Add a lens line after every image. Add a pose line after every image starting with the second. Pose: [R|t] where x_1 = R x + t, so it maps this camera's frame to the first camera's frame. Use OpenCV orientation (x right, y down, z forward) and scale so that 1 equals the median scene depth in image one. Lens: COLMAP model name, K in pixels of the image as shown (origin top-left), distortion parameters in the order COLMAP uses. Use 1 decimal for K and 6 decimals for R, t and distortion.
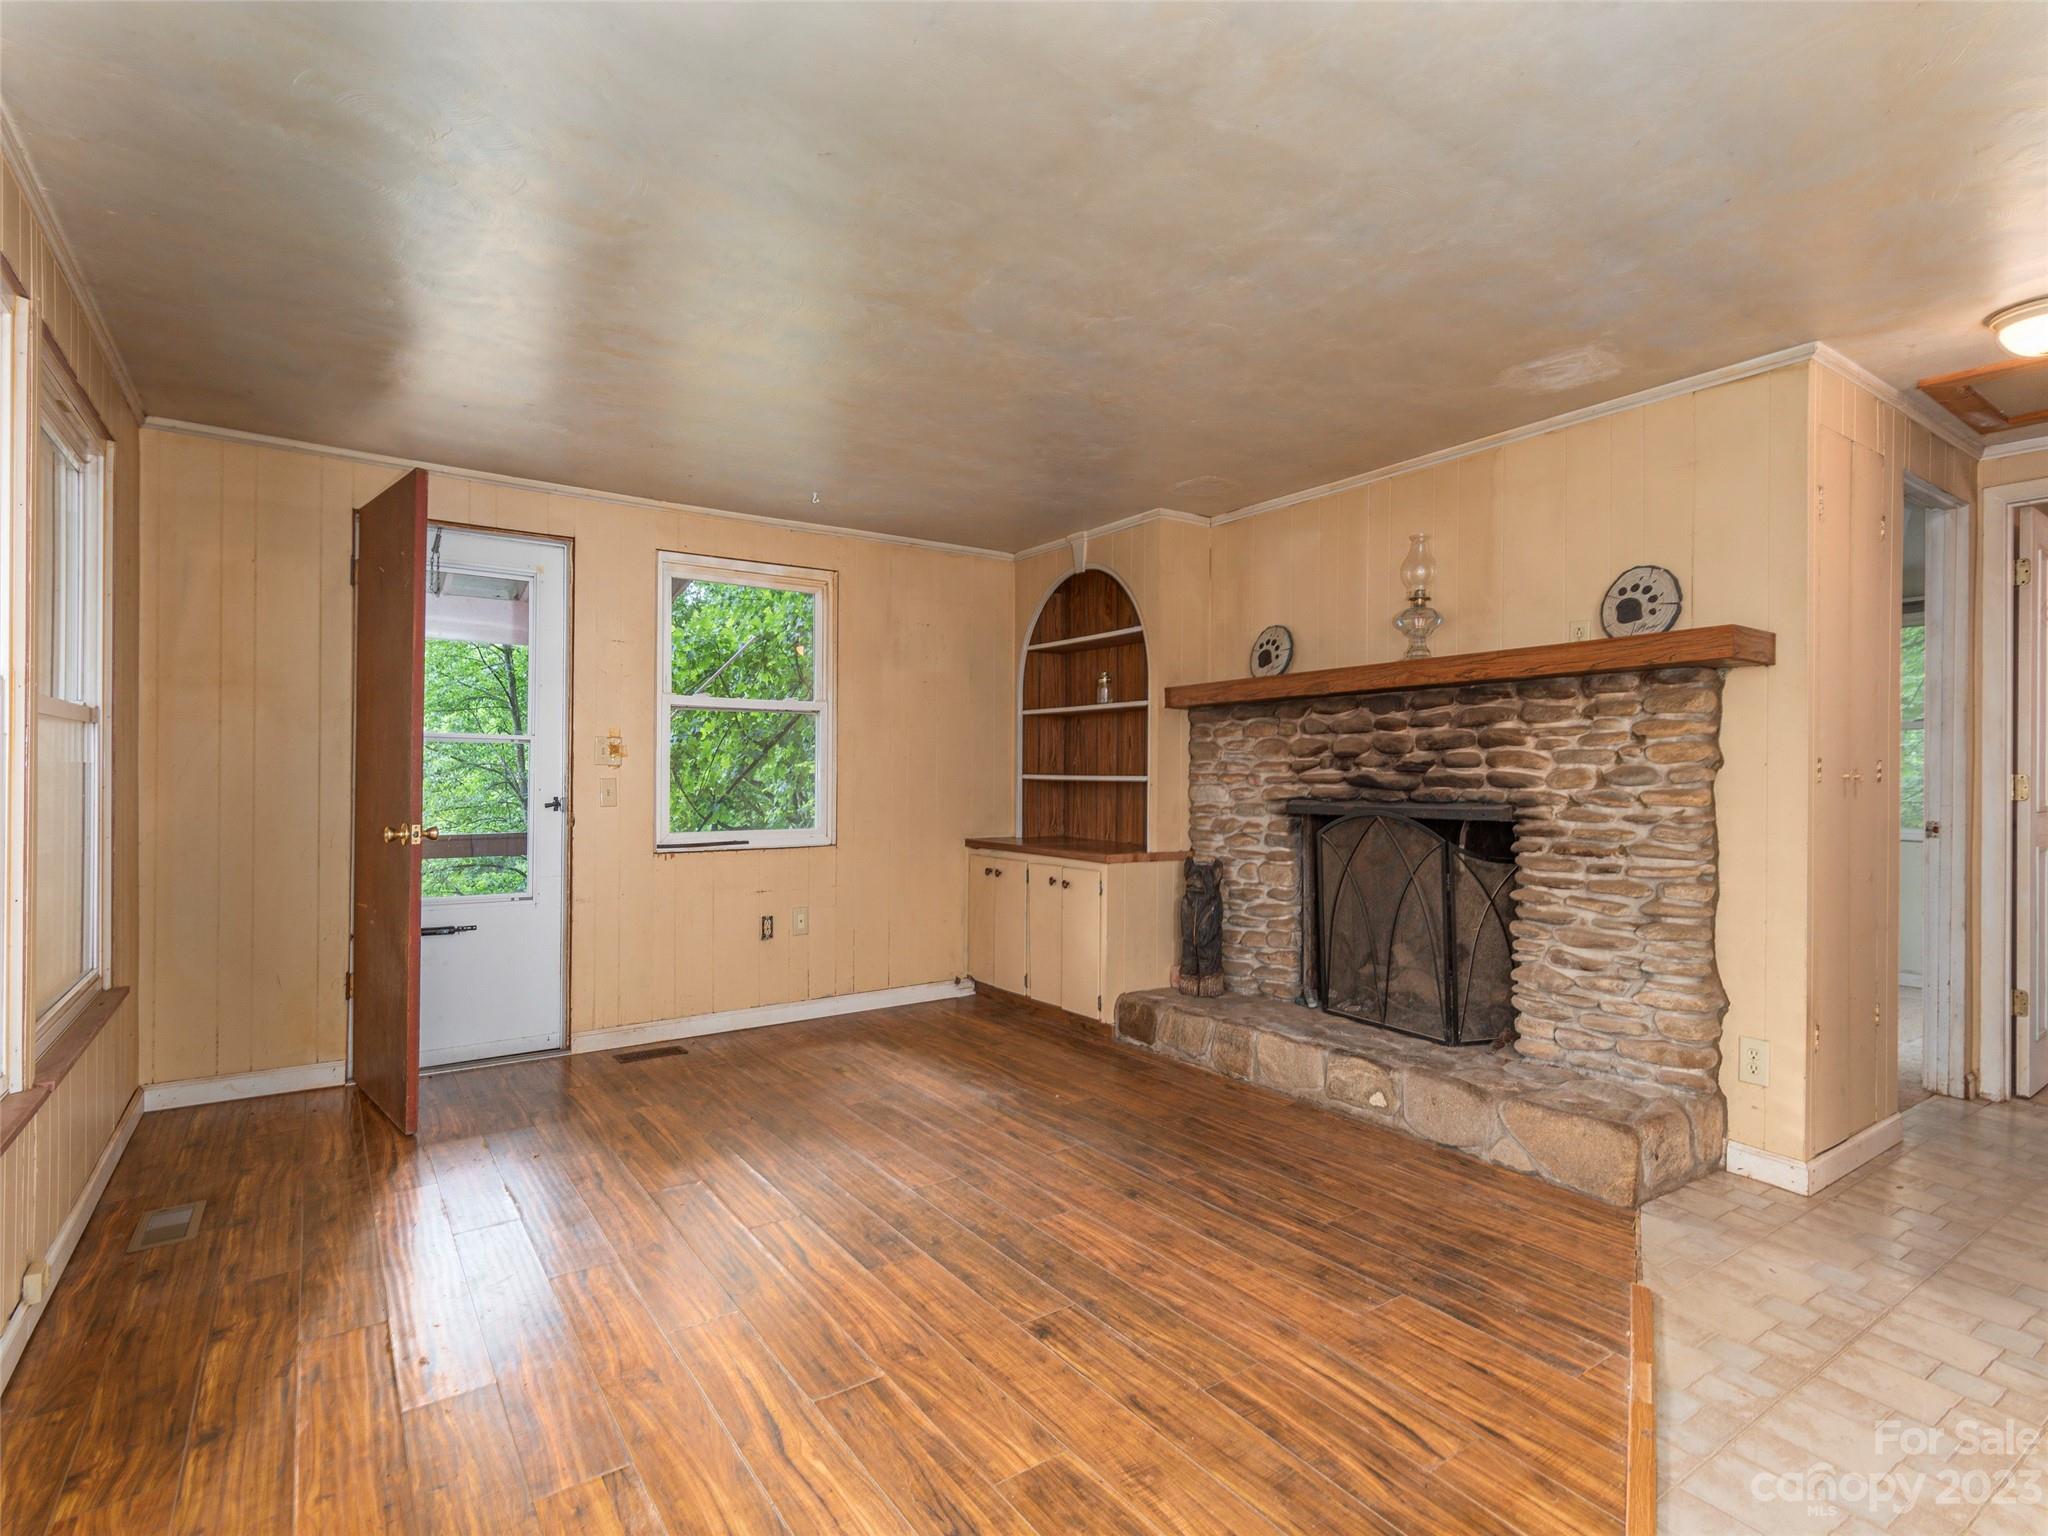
lens RADIAL K [[1010.6, 0, 1024.3], [0, 1010.6, 791.5], [0, 0, 1]] dist [0.004078, 0.000656]
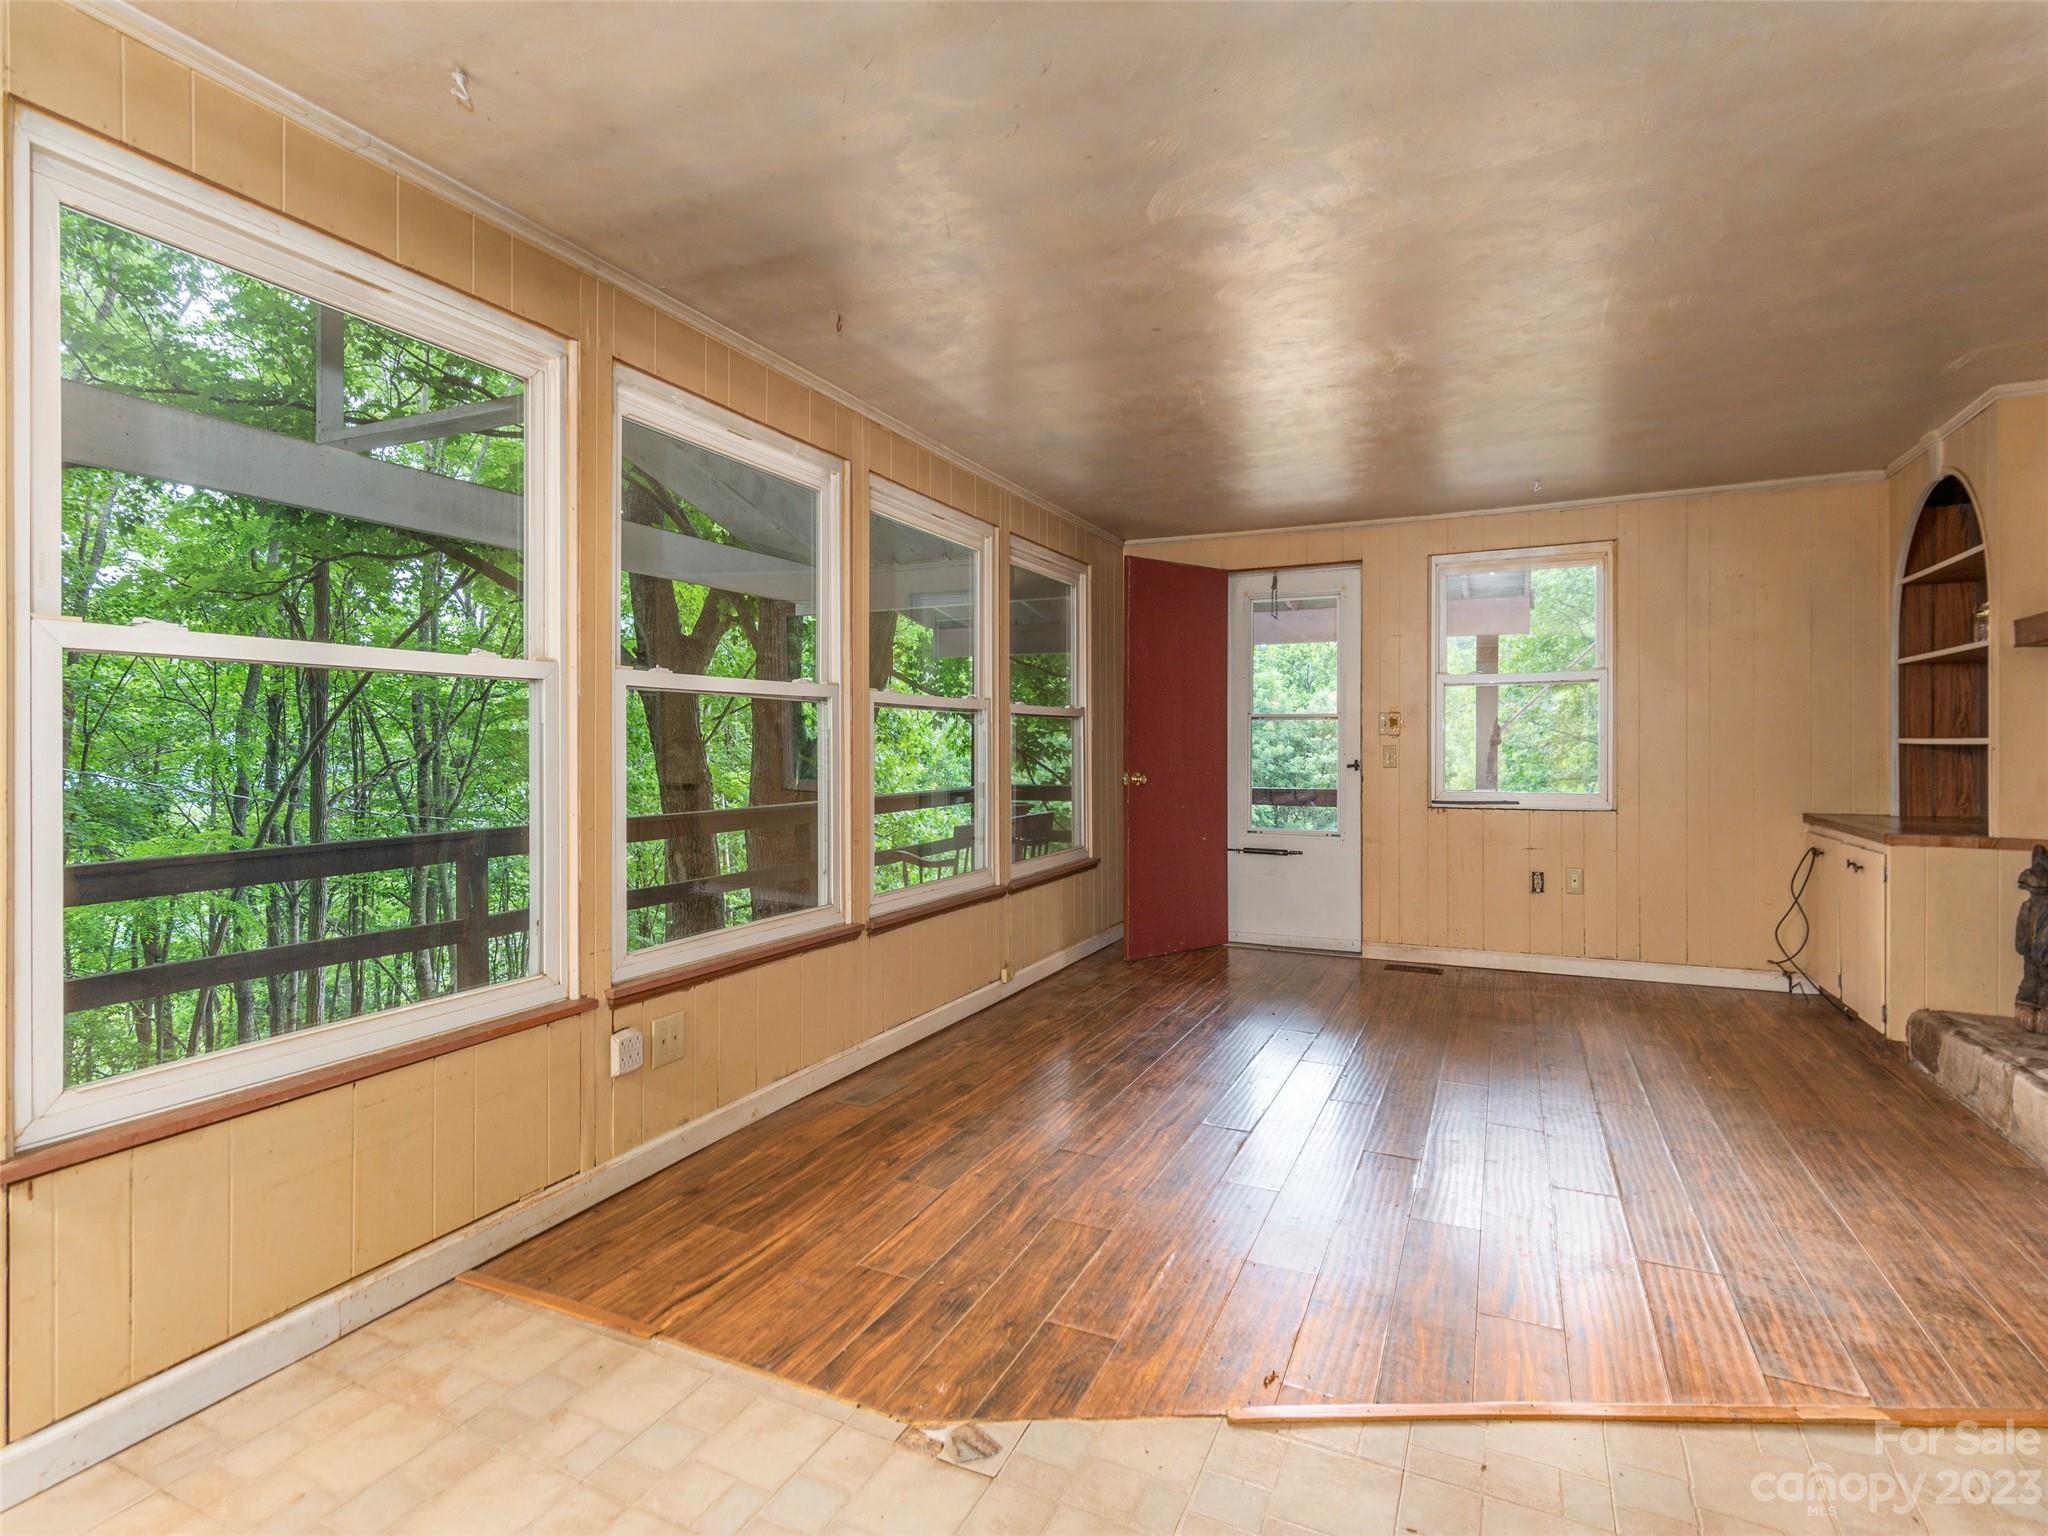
lens RADIAL K [[1031.6, 0, 1024.0], [0, 1031.6, 768.0], [0, 0, 1]] dist [0.003303, 0.000088]
pose [[0.492912, 0.012449, -0.869990, 0.571102], [-0.010652, 0.999909, 0.008273, 0.011797], [0.870014, 0.005189, 0.493000, -0.034300]]
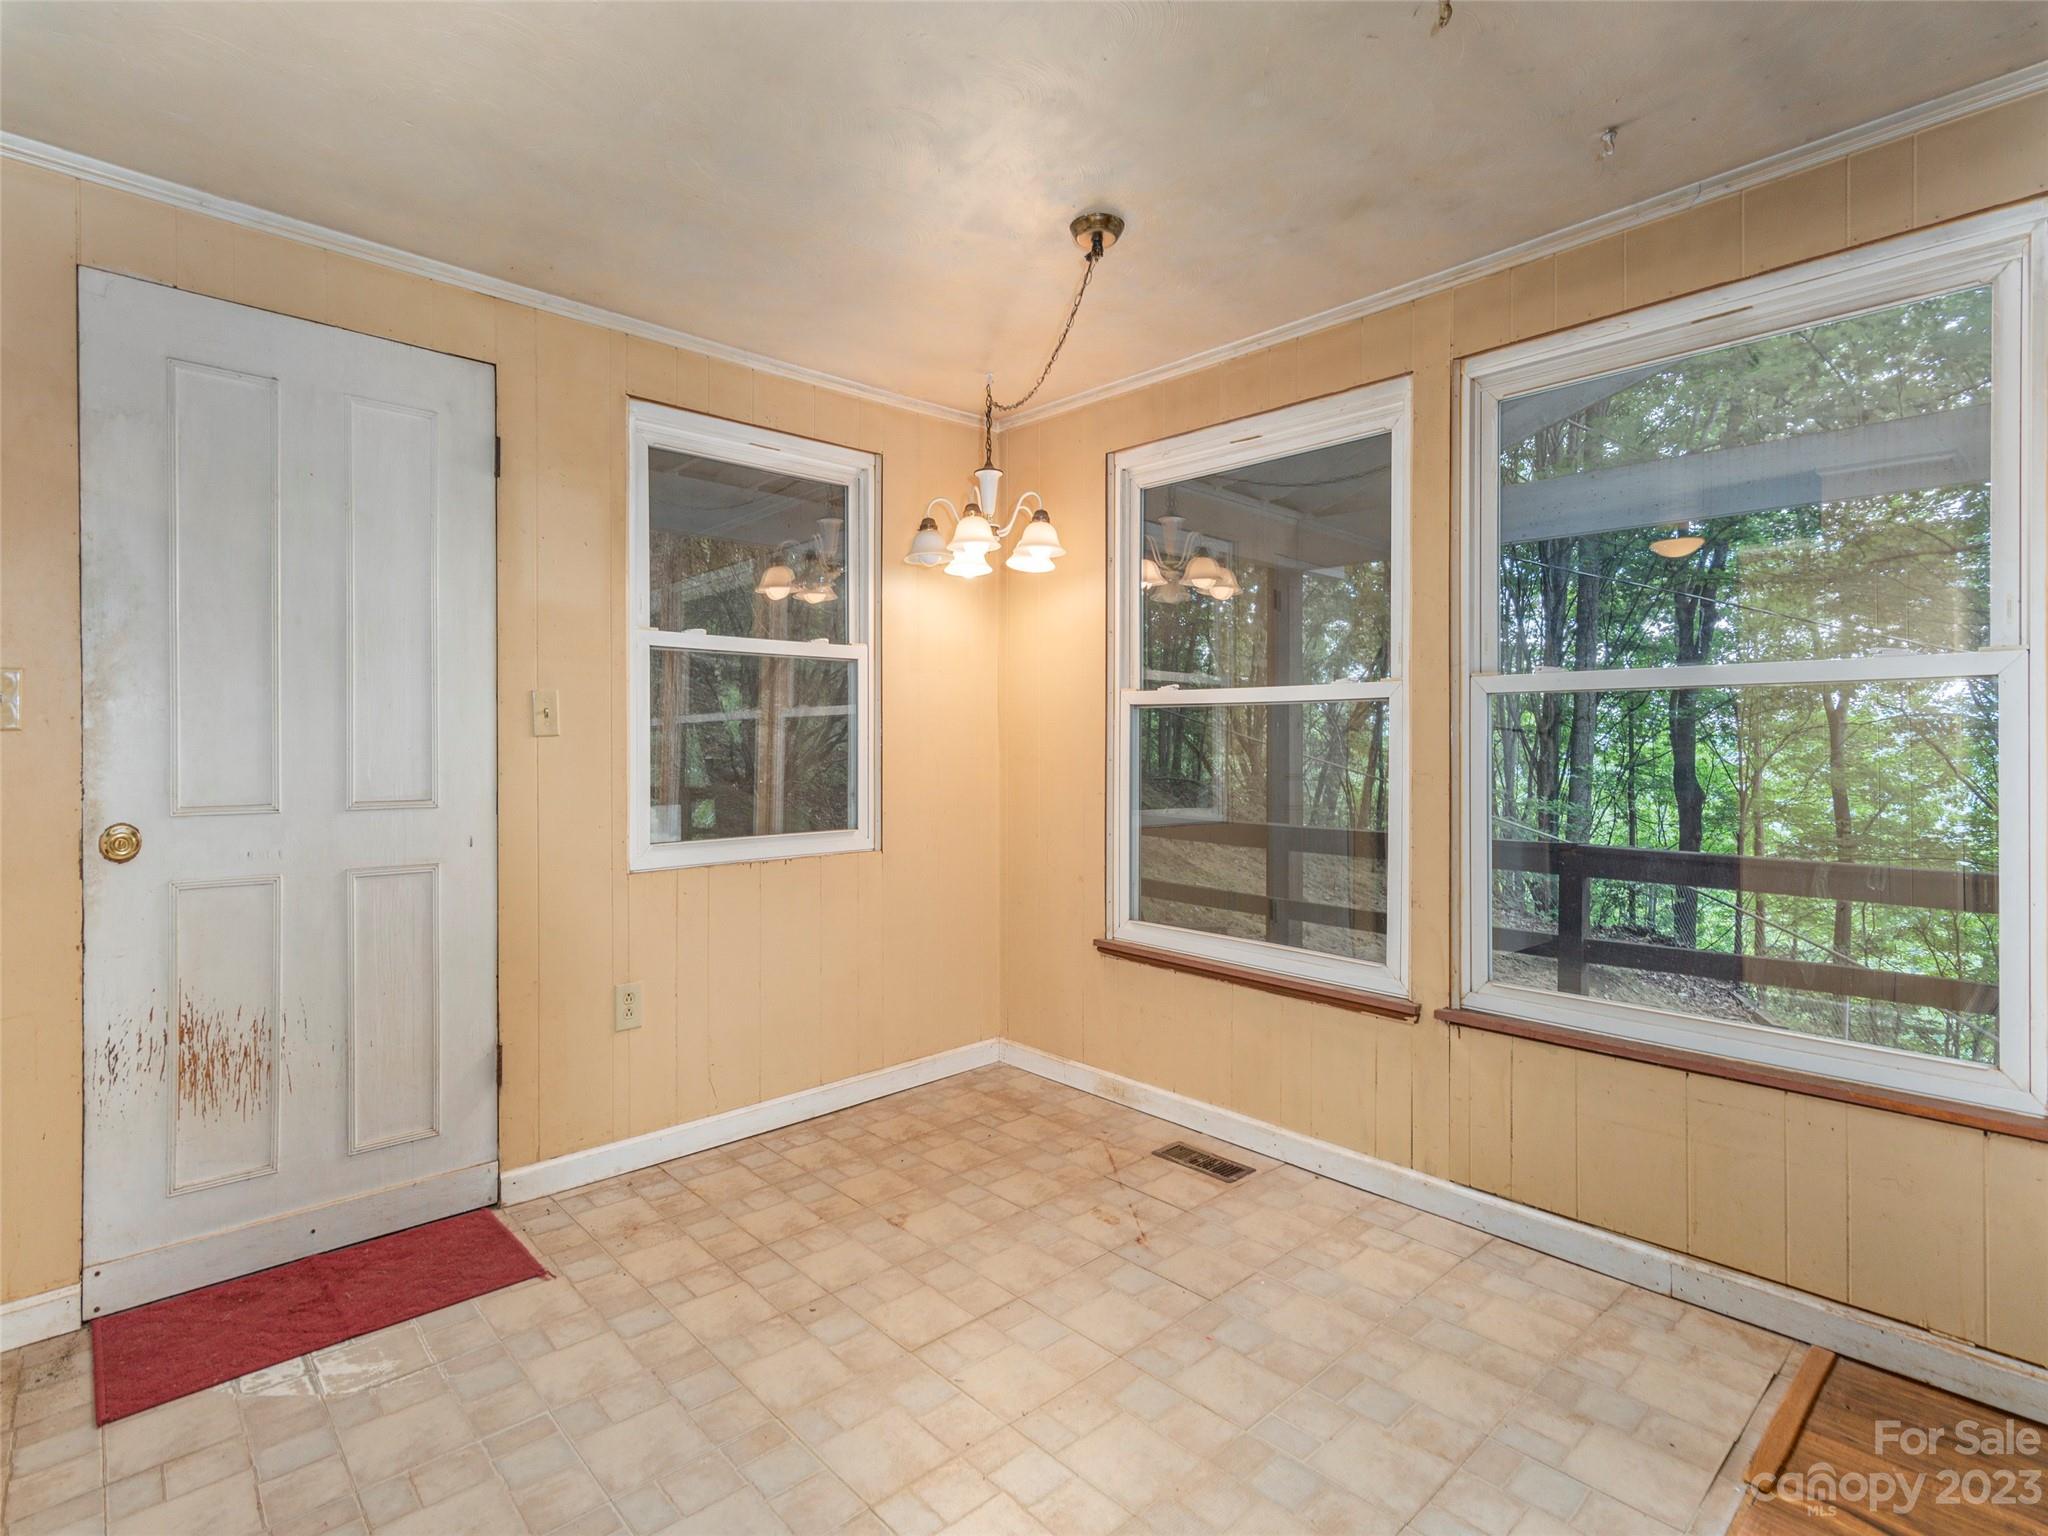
lens RADIAL K [[1008.6, 0, 1031.5], [0, 1008.6, 740.3], [0, 0, 1]] dist [0.000083, -0.000068]
pose [[-0.989514, -0.016332, -0.143508, 0.373972], [-0.018912, 0.999683, 0.016631, -0.010293], [0.143191, 0.019171, -0.989509, 0.477987]]
